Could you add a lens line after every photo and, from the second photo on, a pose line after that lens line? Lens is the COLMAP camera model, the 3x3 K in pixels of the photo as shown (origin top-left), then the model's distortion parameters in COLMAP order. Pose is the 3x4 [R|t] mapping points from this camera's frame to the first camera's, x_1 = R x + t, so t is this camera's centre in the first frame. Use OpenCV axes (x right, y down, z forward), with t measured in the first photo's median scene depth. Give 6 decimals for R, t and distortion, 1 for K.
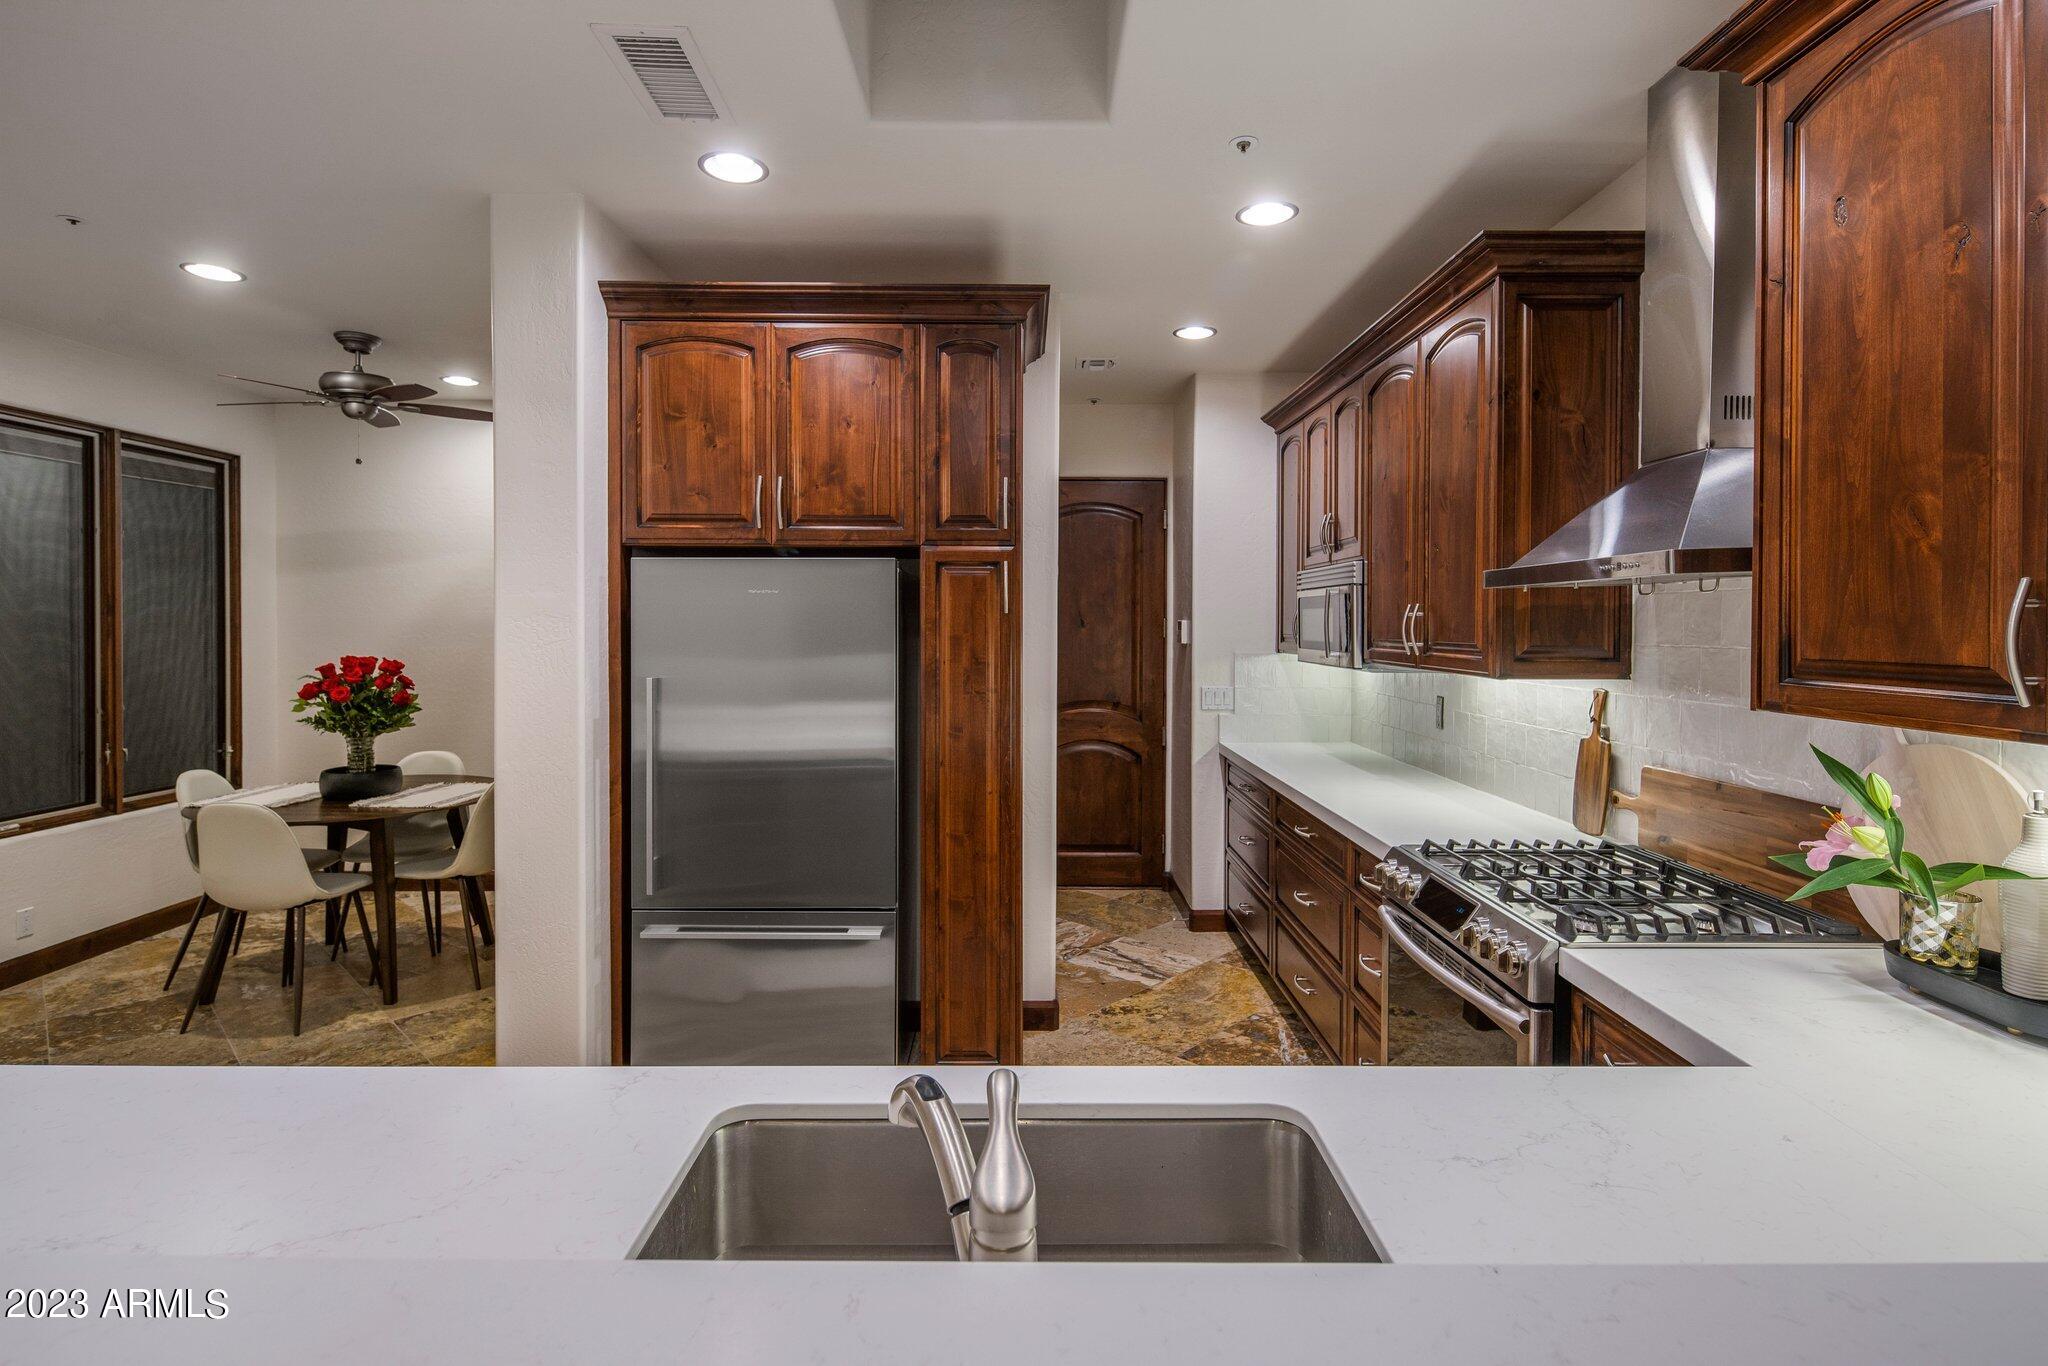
lens RADIAL K [[992.0, 0, 1023.2], [0, 992.0, 631.9], [0, 0, 1]] dist [0.008690, -0.003989]
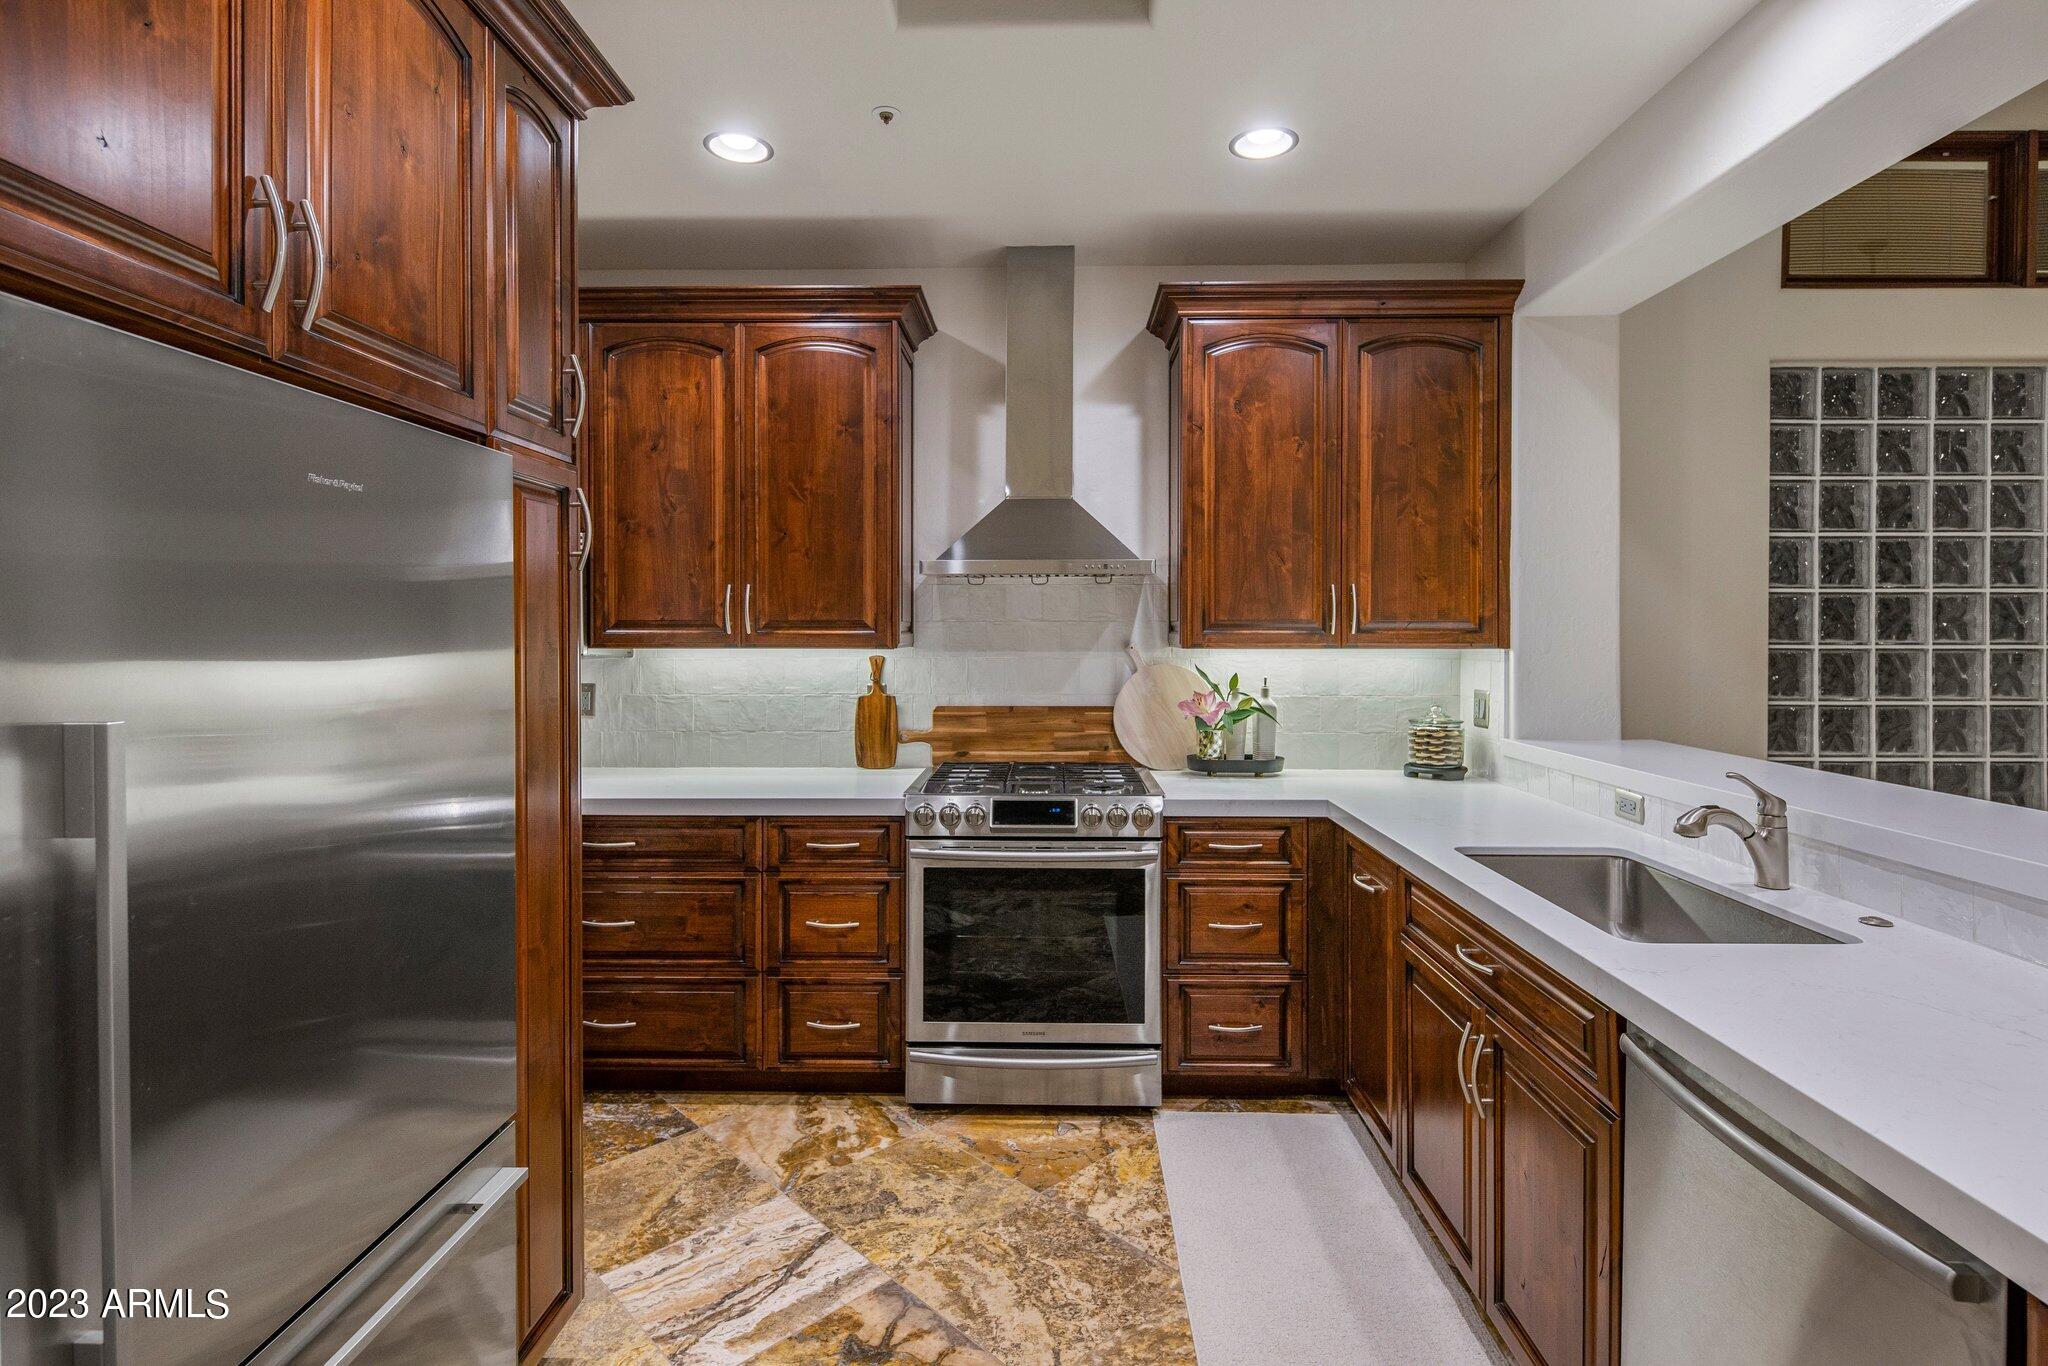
lens RADIAL K [[992.0, 0, 1037.5], [0, 992.0, 636.4], [0, 0, 1]] dist [0.008690, -0.003989]
pose [[0.018124, -0.007687, 0.999806, -0.649615], [0.011248, 0.999909, 0.007484, 0.021709], [-0.999772, 0.011110, 0.018209, 0.698193]]
